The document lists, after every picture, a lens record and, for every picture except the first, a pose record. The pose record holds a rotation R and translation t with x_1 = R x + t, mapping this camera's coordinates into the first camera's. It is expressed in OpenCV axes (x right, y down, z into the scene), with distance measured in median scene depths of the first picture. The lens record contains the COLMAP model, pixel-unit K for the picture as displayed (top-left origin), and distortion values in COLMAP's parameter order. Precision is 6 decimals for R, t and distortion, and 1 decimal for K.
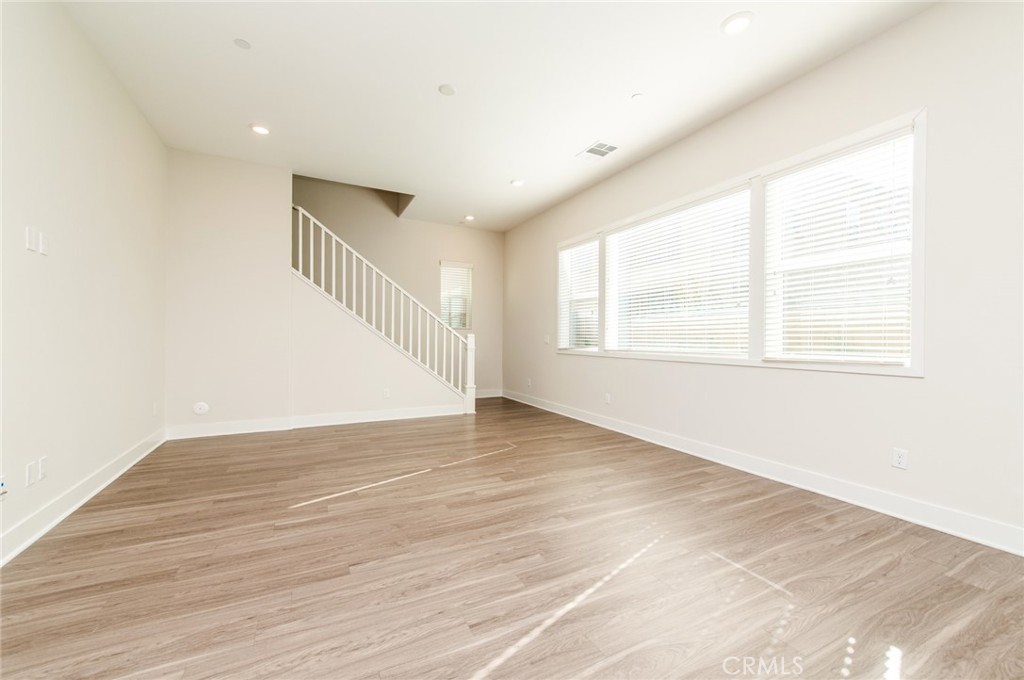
lens RADIAL K [[401.3, 0, 515.4], [0, 401.3, 341.0], [0, 0, 1]] dist [0.002055, -0.000340]
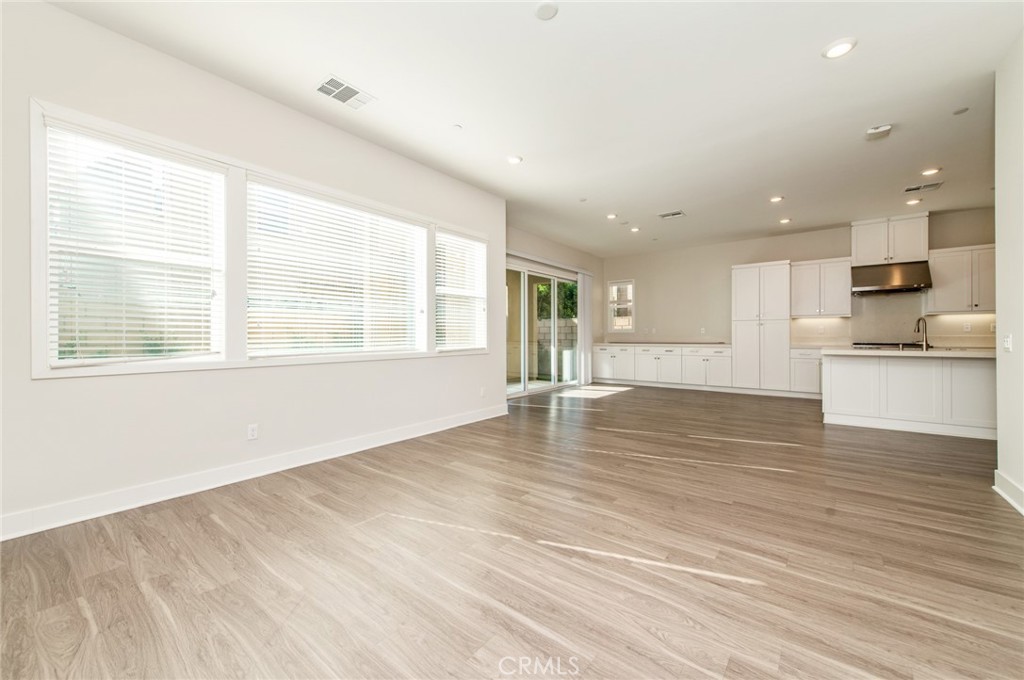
lens RADIAL K [[401.3, 0, 511.5], [0, 401.3, 336.6], [0, 0, 1]] dist [0.002055, -0.000340]
pose [[-0.410180, -0.010743, 0.911941, -1.016909], [0.009750, 0.999822, 0.016164, -0.032447], [-0.911953, 0.015521, -0.410002, 1.682772]]
